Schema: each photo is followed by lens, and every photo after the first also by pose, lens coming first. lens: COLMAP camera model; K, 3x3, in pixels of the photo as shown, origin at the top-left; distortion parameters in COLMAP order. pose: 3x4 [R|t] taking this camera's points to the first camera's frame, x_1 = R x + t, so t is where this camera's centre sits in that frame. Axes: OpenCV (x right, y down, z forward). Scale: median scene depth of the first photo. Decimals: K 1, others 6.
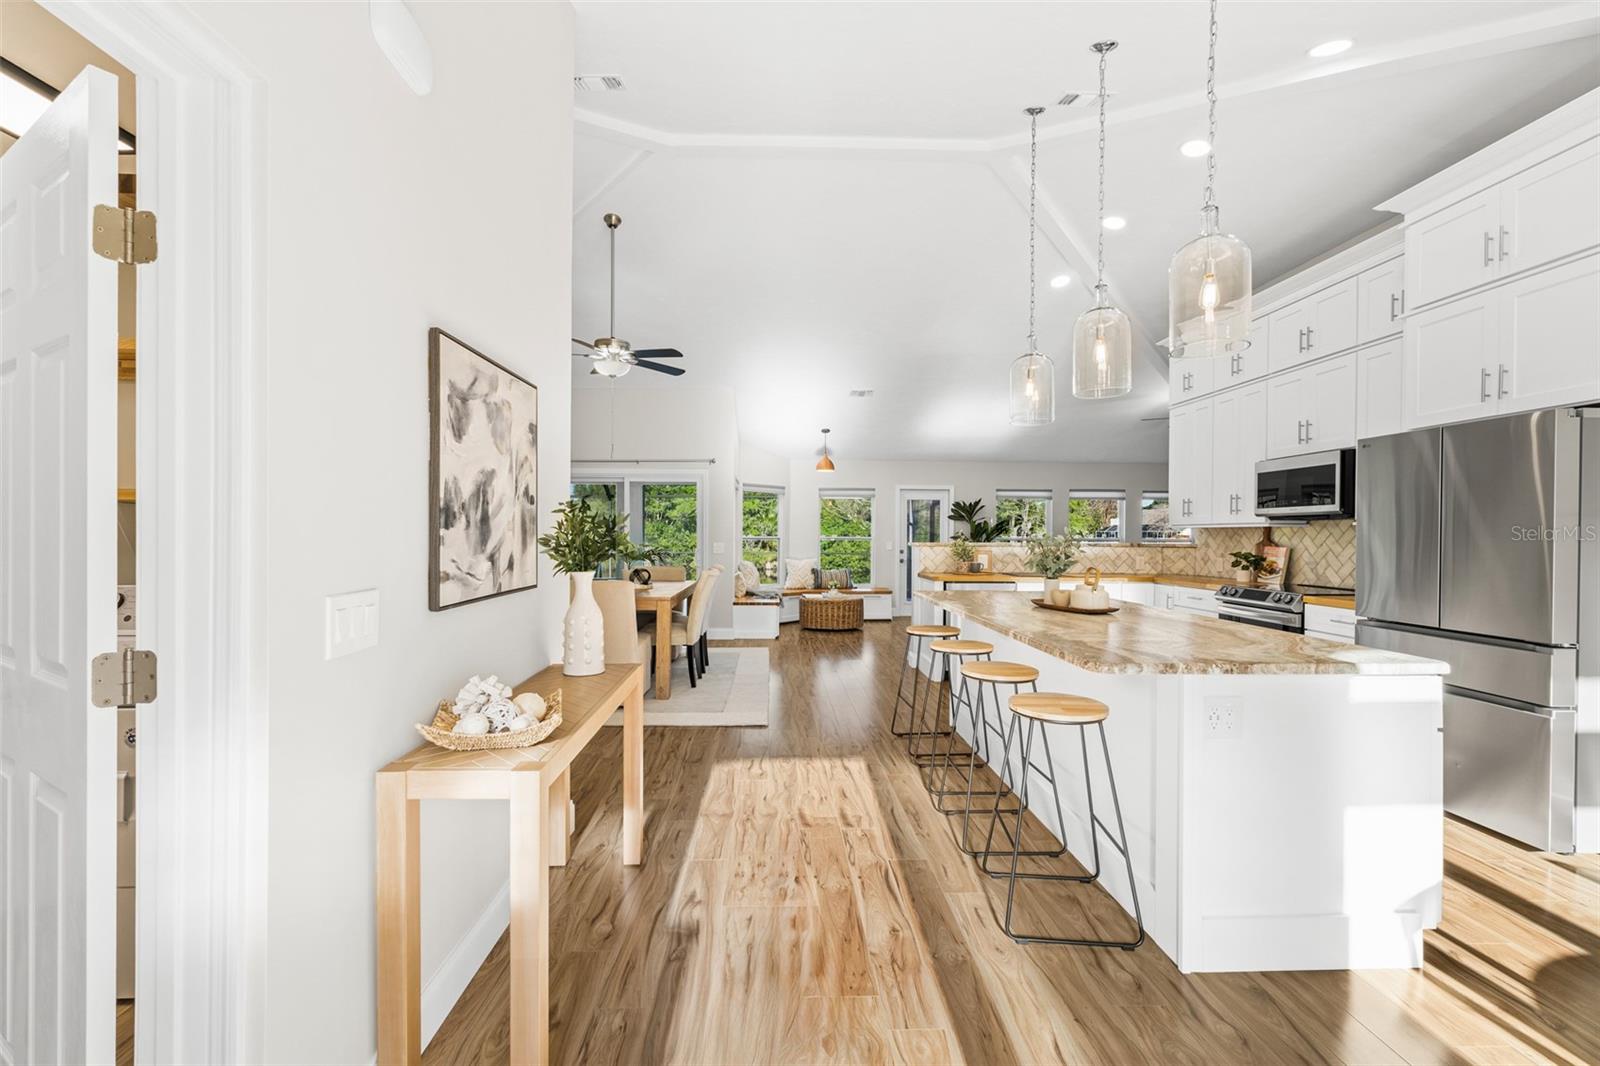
lens RADIAL K [[688.1, 0, 771.4], [0, 688.1, 537.7], [0, 0, 1]] dist [0.001757, -0.000550]
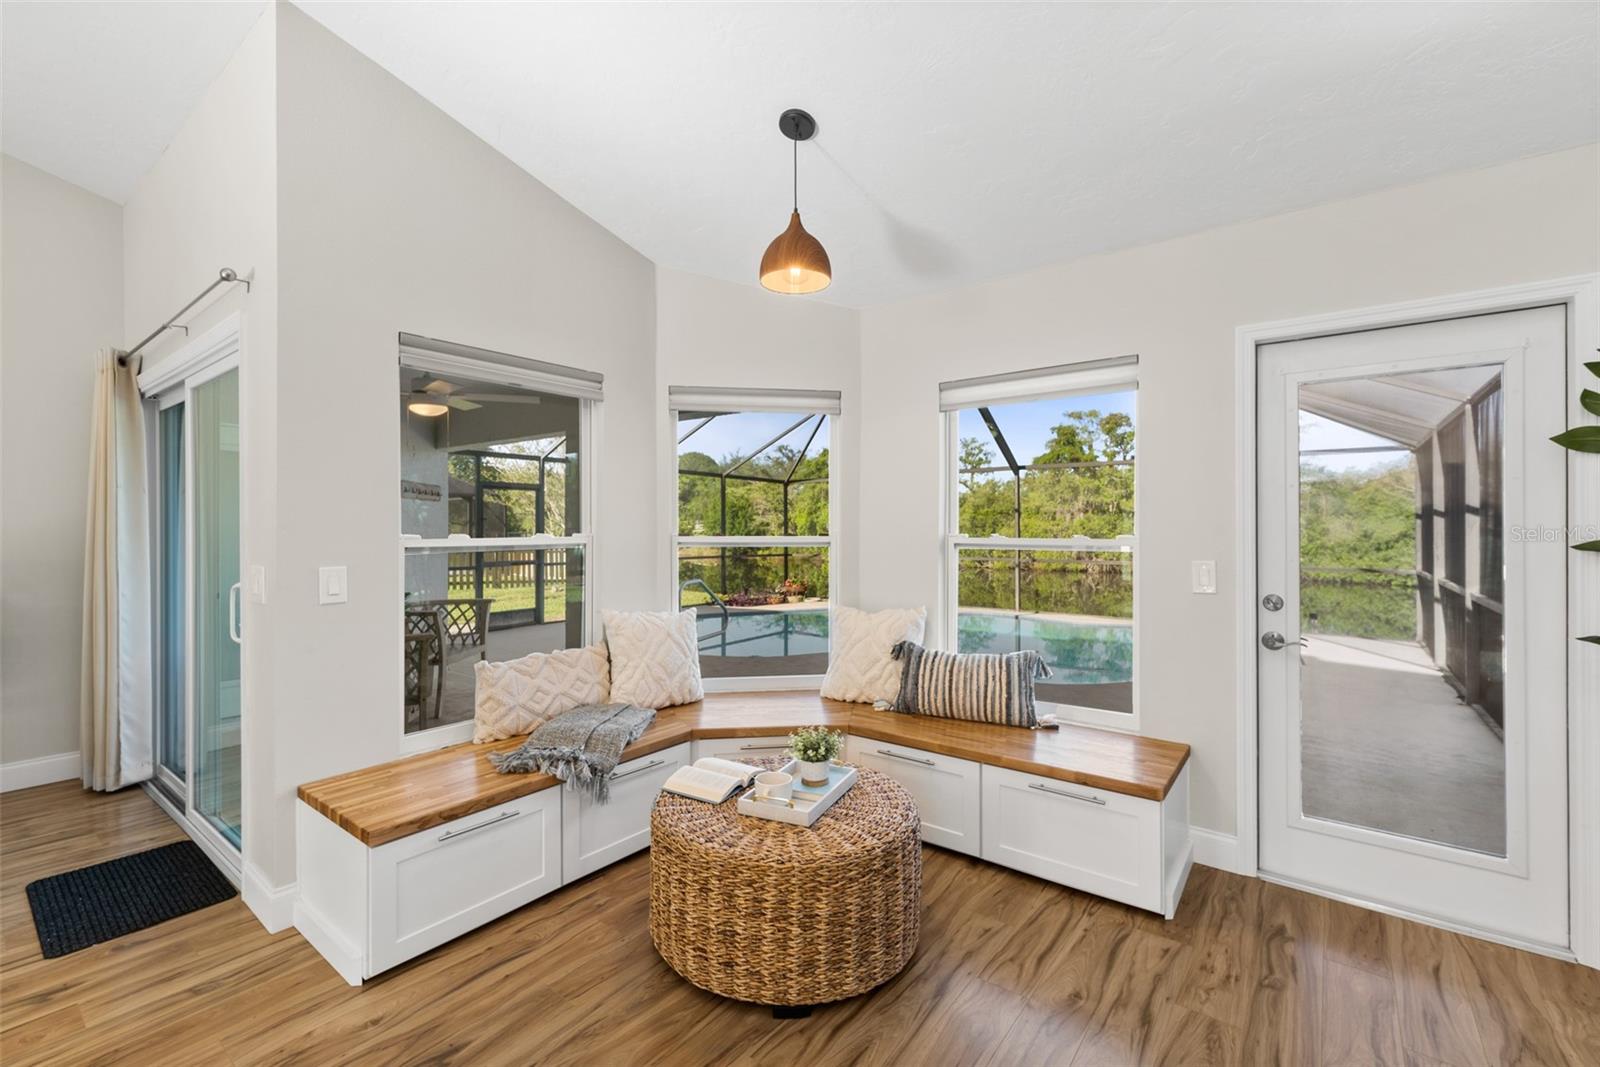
lens RADIAL K [[688.1, 0, 789.8], [0, 688.1, 530.6], [0, 0, 1]] dist [0.001757, -0.000550]
pose [[0.787723, -0.004191, -0.616015, 0.645130], [0.001805, 0.999988, -0.004496, -0.011207], [0.616027, 0.002430, 0.787722, 2.248977]]
